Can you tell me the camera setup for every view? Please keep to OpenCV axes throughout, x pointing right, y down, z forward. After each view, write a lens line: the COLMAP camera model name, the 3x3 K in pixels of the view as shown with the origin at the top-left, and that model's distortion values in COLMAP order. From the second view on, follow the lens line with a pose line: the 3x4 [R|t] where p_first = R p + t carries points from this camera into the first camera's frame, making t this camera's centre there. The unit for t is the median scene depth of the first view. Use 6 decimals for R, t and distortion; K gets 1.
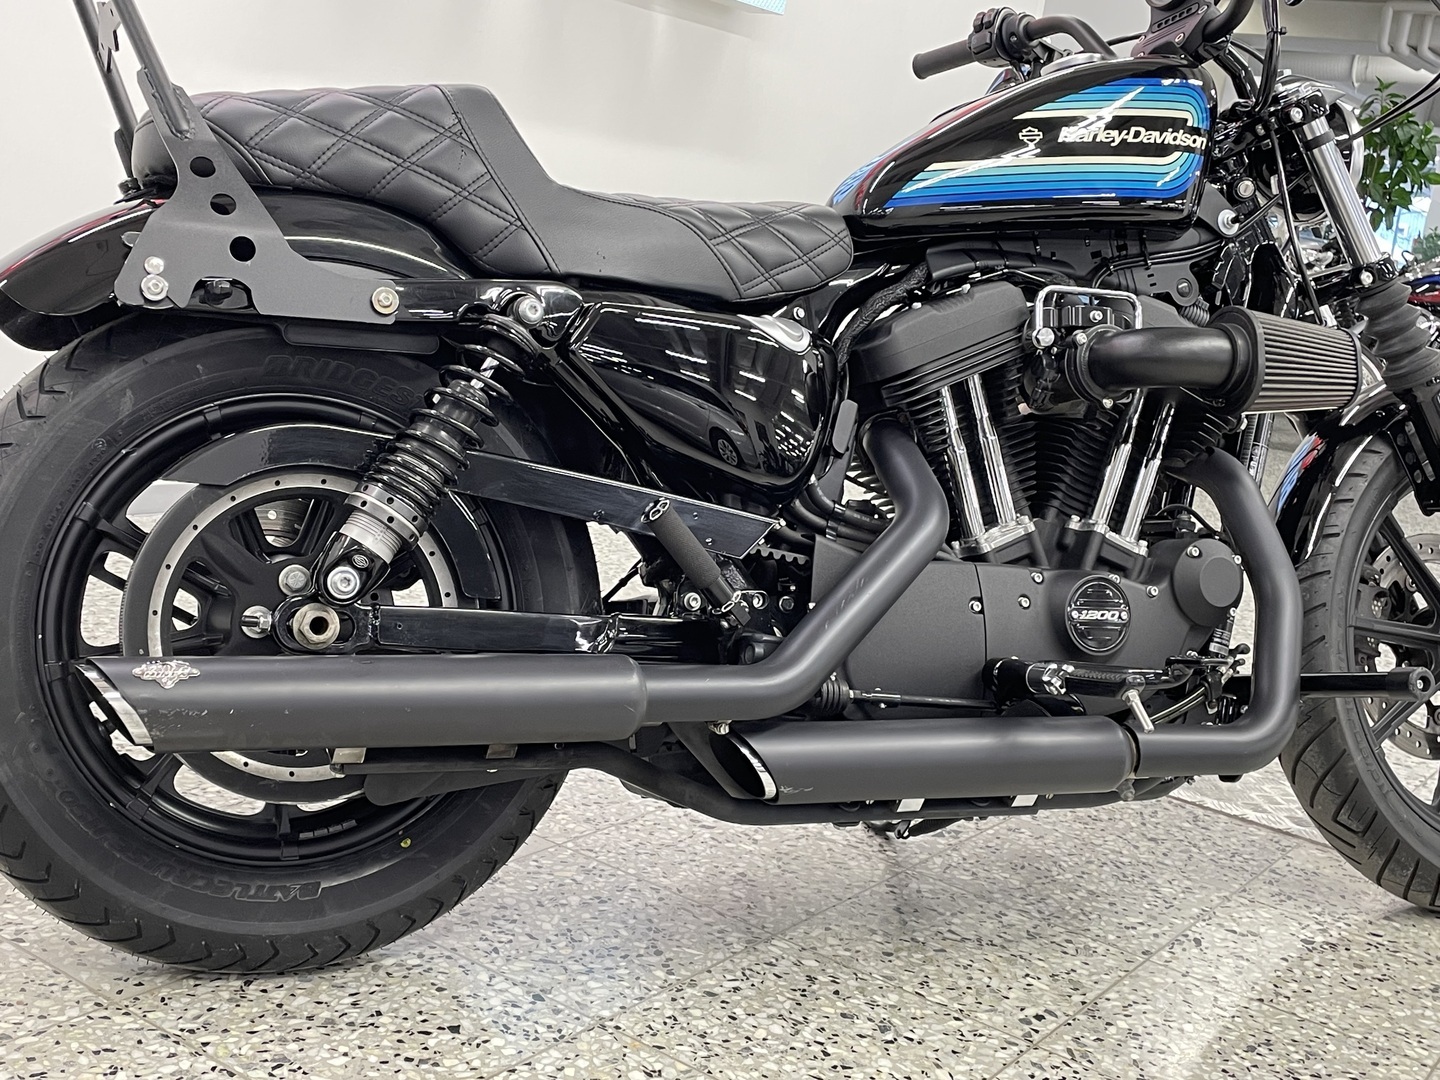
lens RADIAL K [[1732.2, 0, 719.0], [0, 1732.2, 492.5], [0, 0, 1]] dist [0.102023, -0.034898]
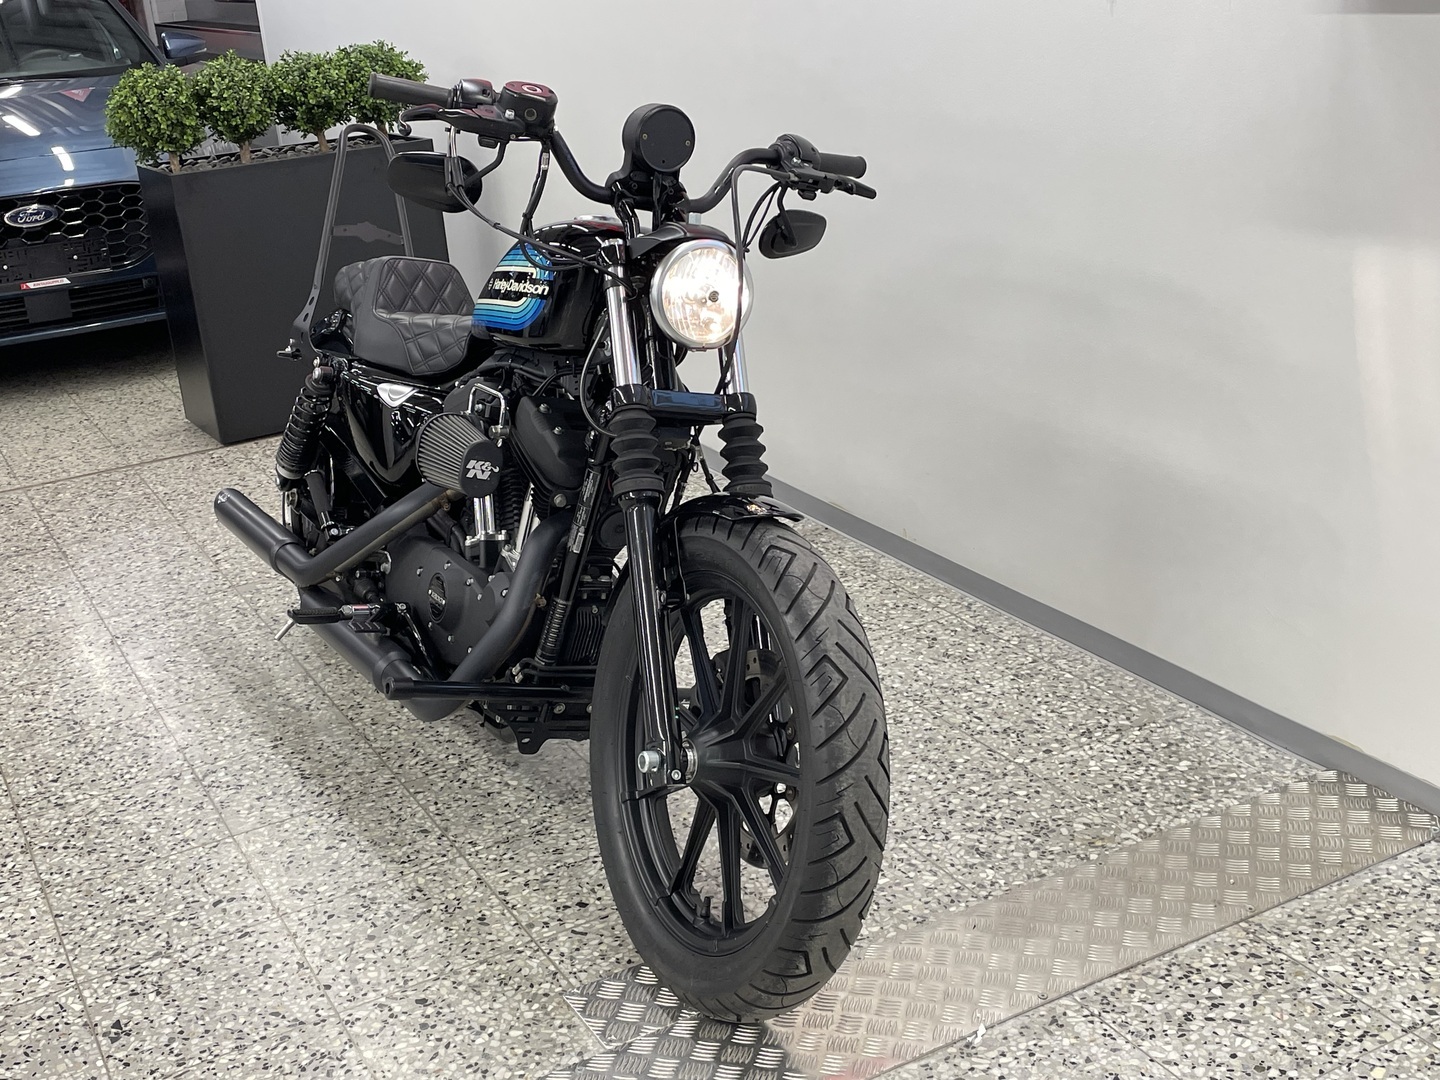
lens RADIAL K [[1713.6, 0, 699.1], [0, 1713.6, 519.3], [0, 0, 1]] dist [0.128520, -0.155783]
pose [[0.095404, 0.187706, -0.977581, 1.656332], [-0.071685, 0.980806, 0.181329, -0.281956], [0.992854, 0.052778, 0.107028, 1.010735]]
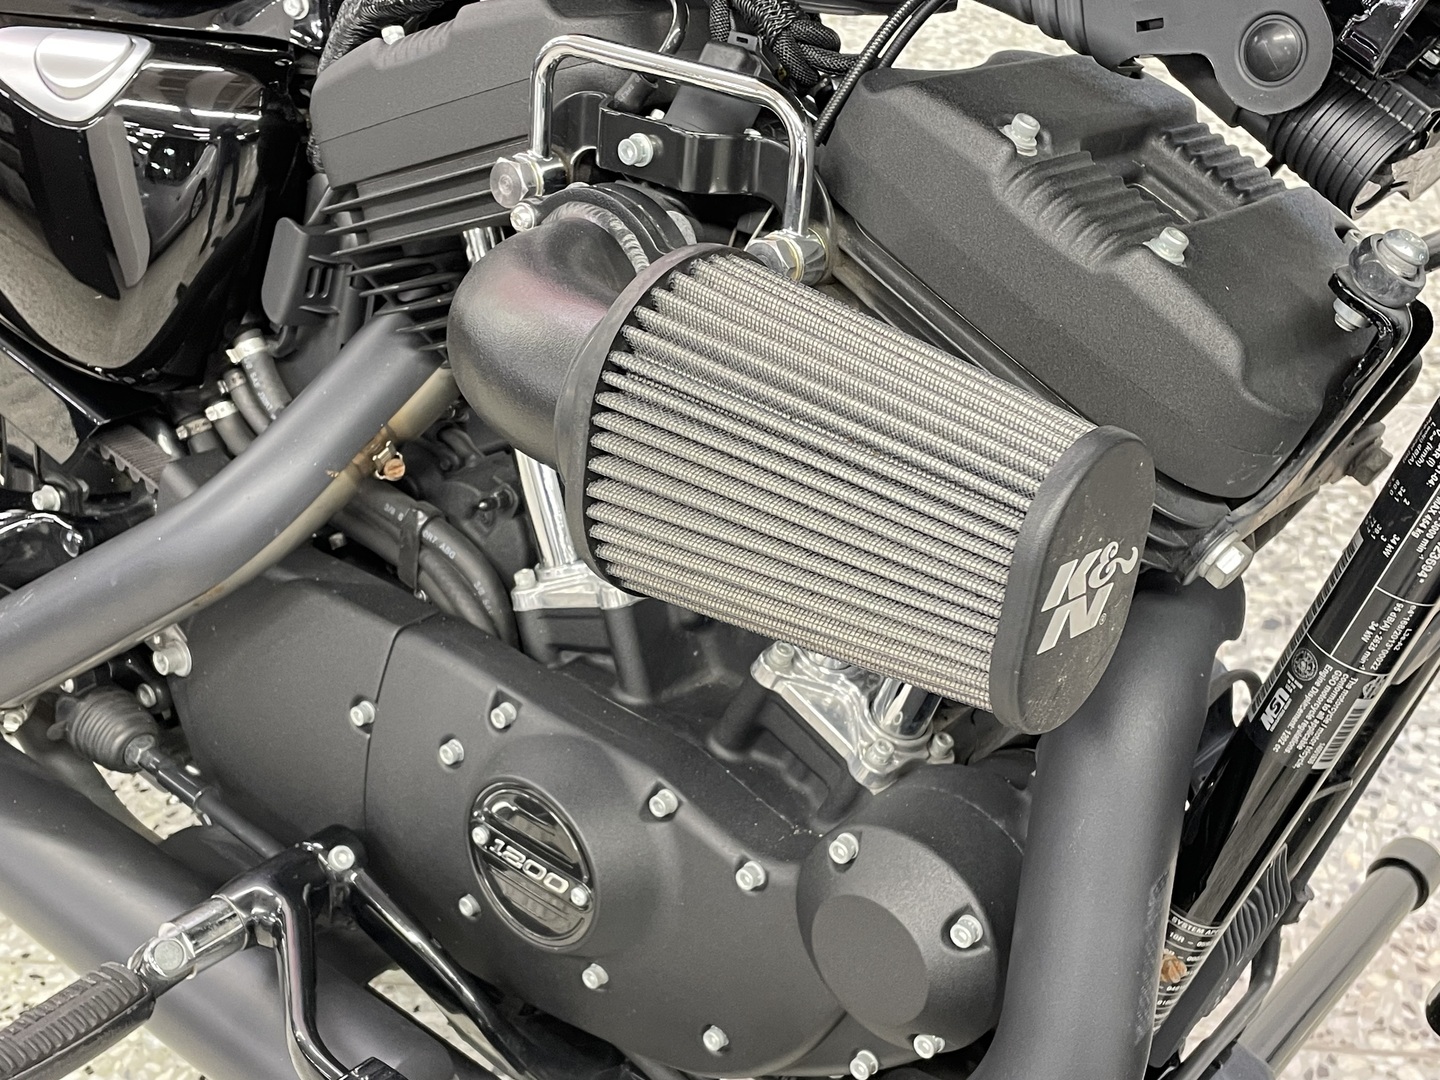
lens RADIAL K [[1737.9, 0, 745.9], [0, 1737.9, 538.1], [0, 0, 1]] dist [0.089601, -0.045134]
pose [[0.452873, 0.414035, -0.789608, 0.519120], [-0.018710, 0.889851, 0.455867, -0.186540], [0.891378, -0.191676, 0.410737, 0.842122]]
